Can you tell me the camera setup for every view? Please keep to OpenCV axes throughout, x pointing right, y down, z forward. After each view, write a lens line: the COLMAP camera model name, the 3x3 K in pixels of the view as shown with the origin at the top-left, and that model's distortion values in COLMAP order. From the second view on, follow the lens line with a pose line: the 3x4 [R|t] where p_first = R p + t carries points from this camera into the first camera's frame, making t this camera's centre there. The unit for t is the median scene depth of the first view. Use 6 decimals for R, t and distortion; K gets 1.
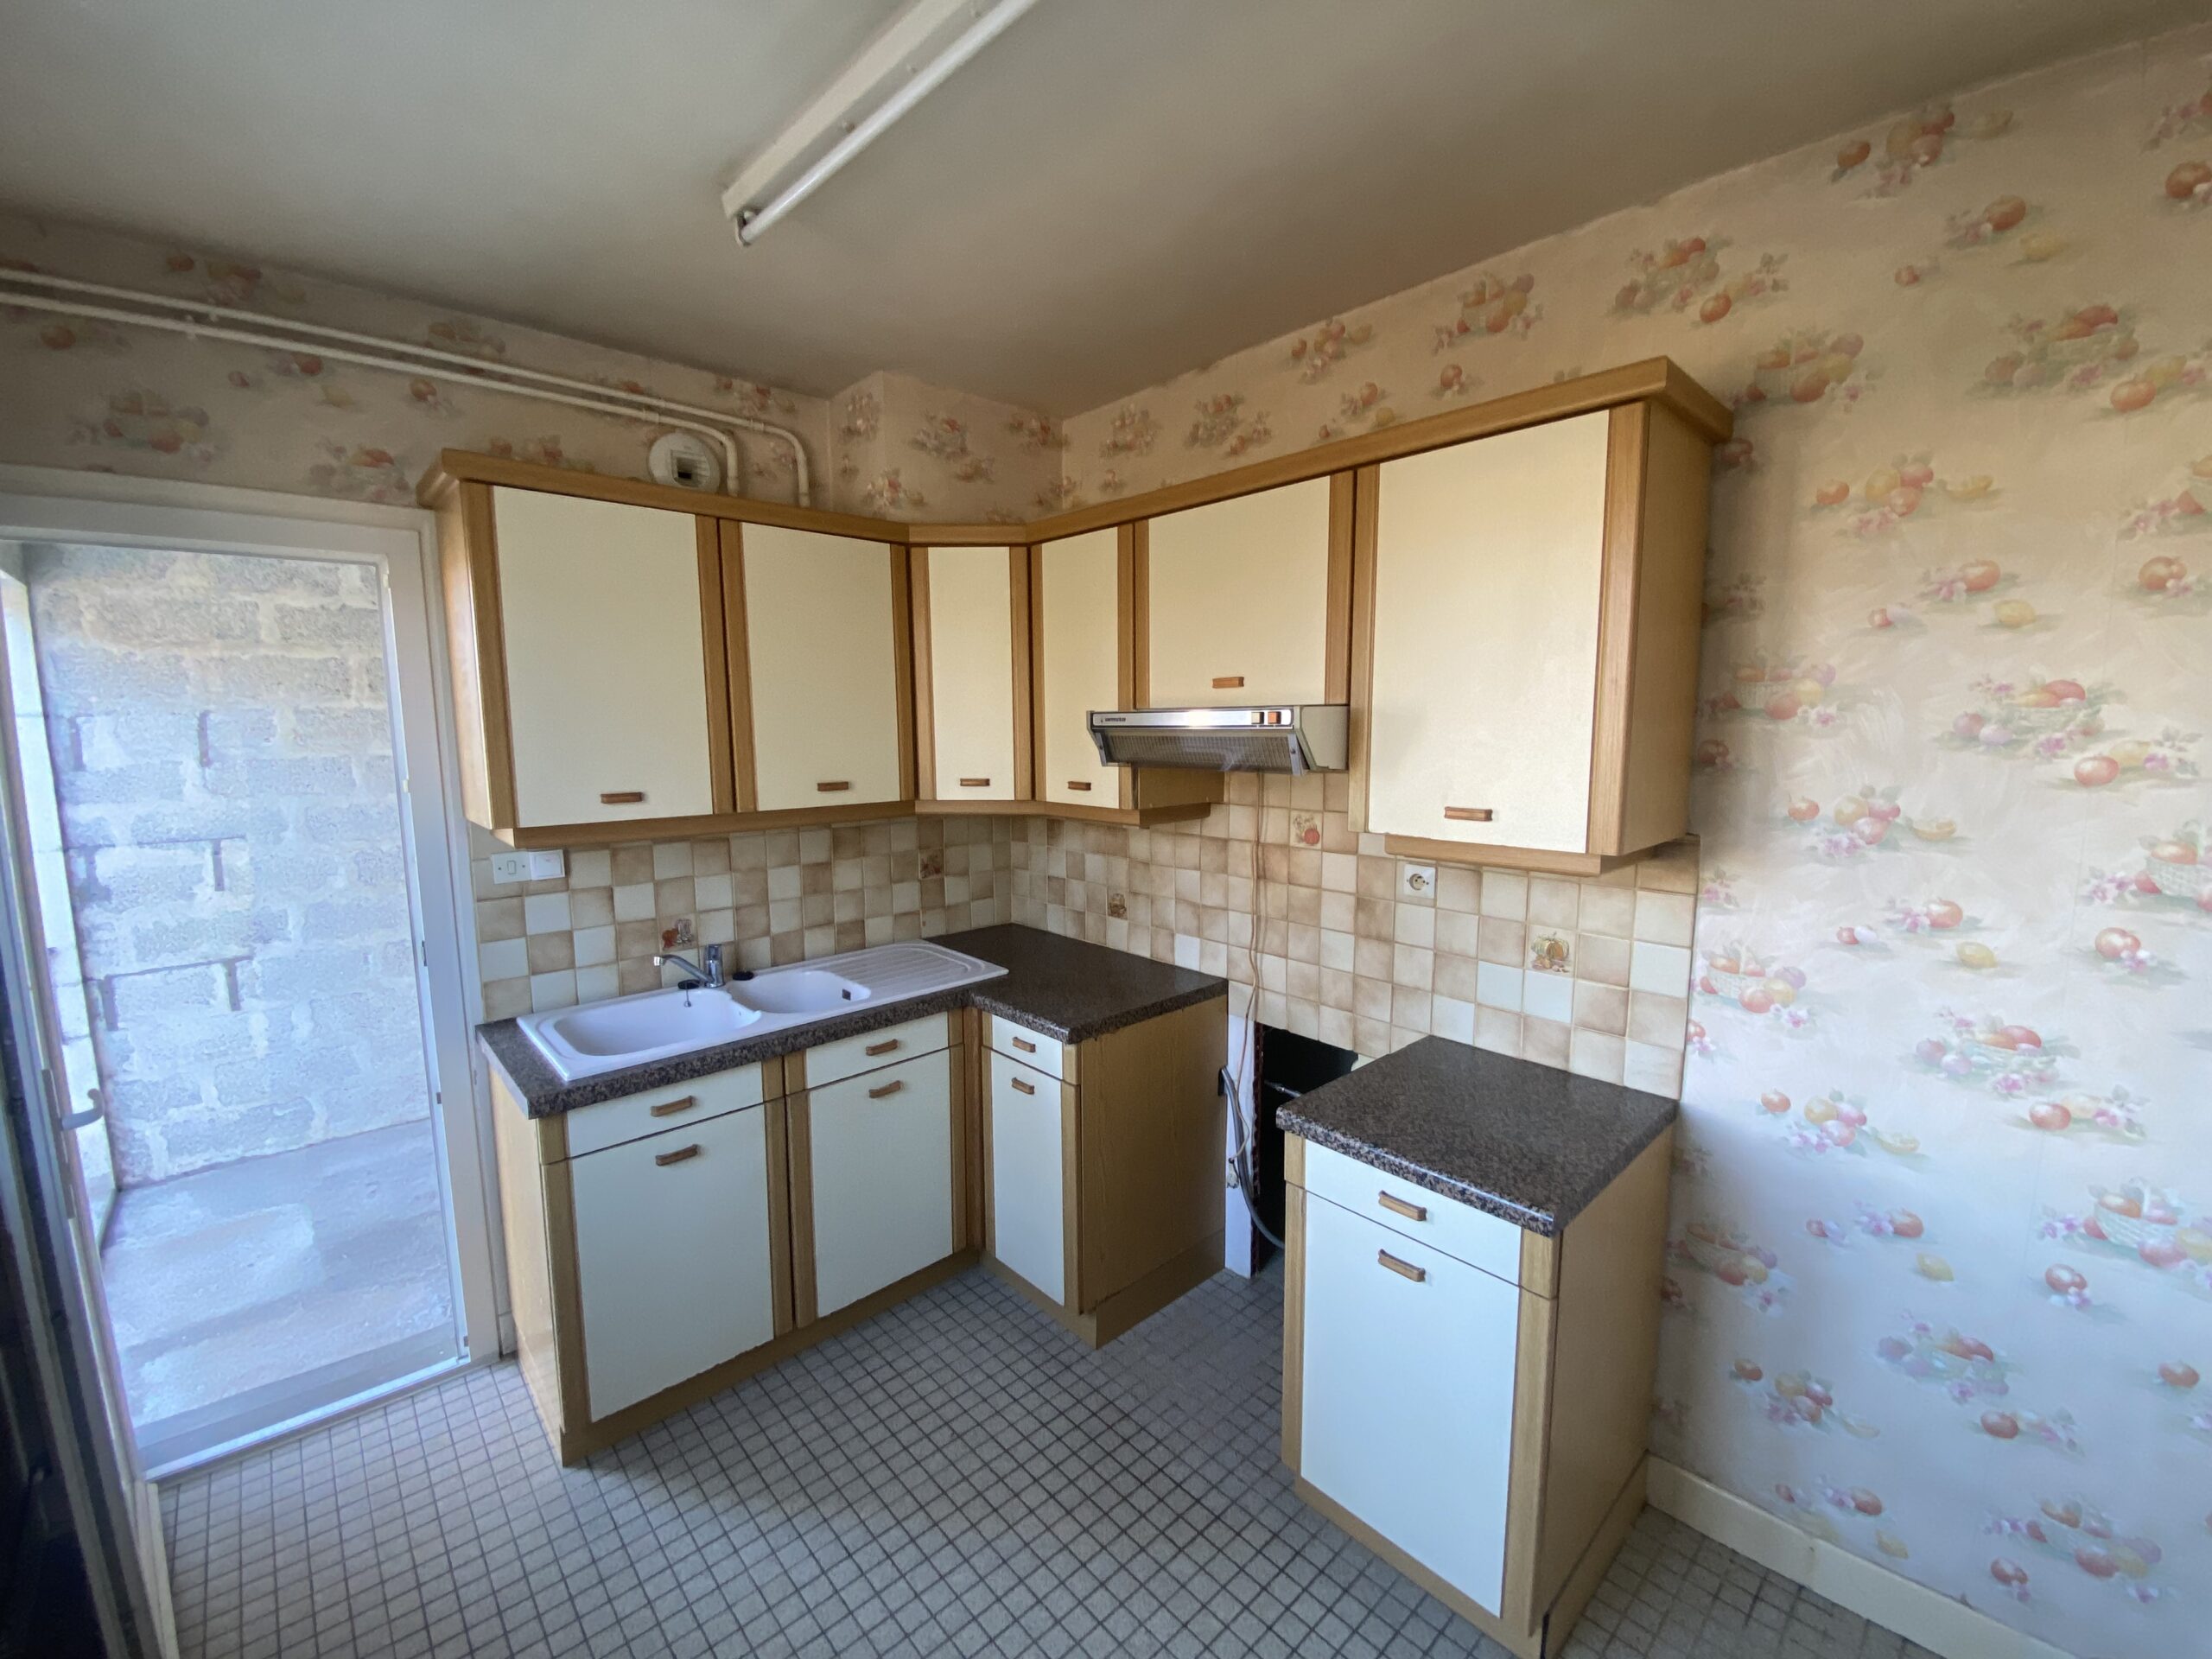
lens RADIAL K [[912.0, 0, 1105.7], [0, 912.0, 826.3], [0, 0, 1]] dist [-0.010339, -0.000636]
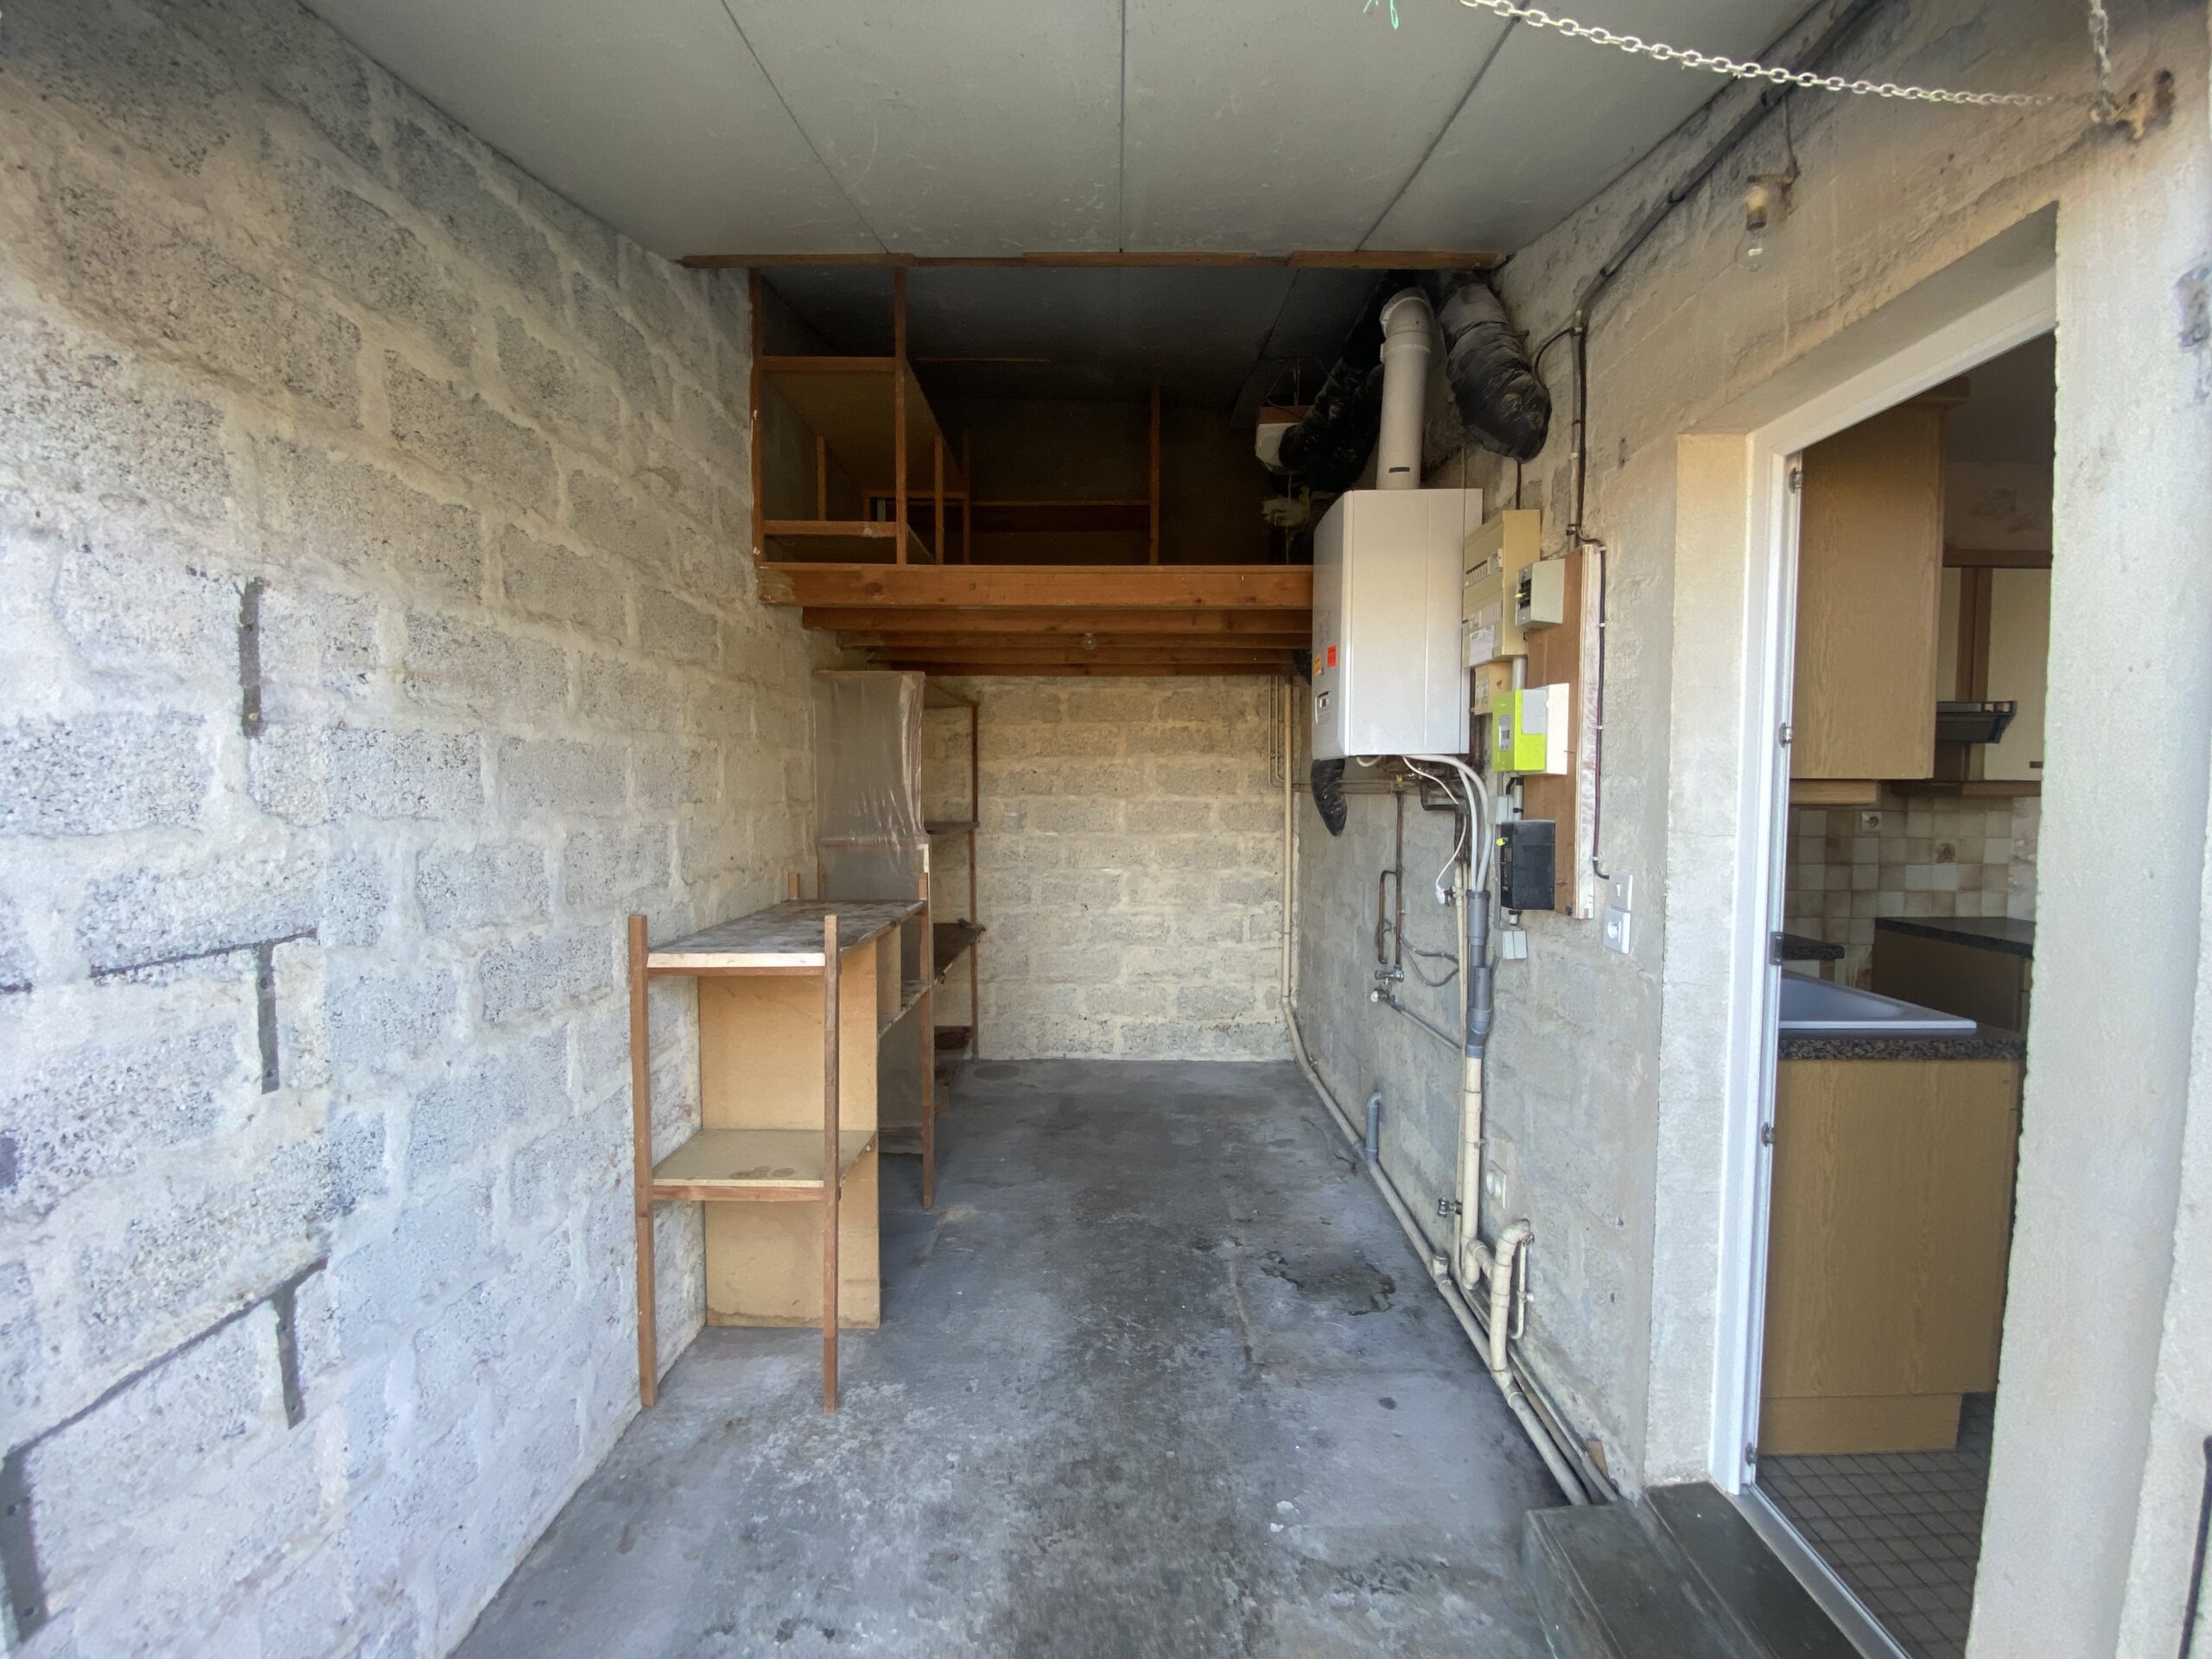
lens RADIAL K [[912.0, 0, 1107.6], [0, 912.0, 830.9], [0, 0, 1]] dist [-0.010339, -0.000636]
pose [[0.691052, -0.034776, 0.721968, -1.015924], [0.086085, 0.995692, -0.034437, 0.011176], [-0.717661, 0.085948, 0.691069, 0.518884]]
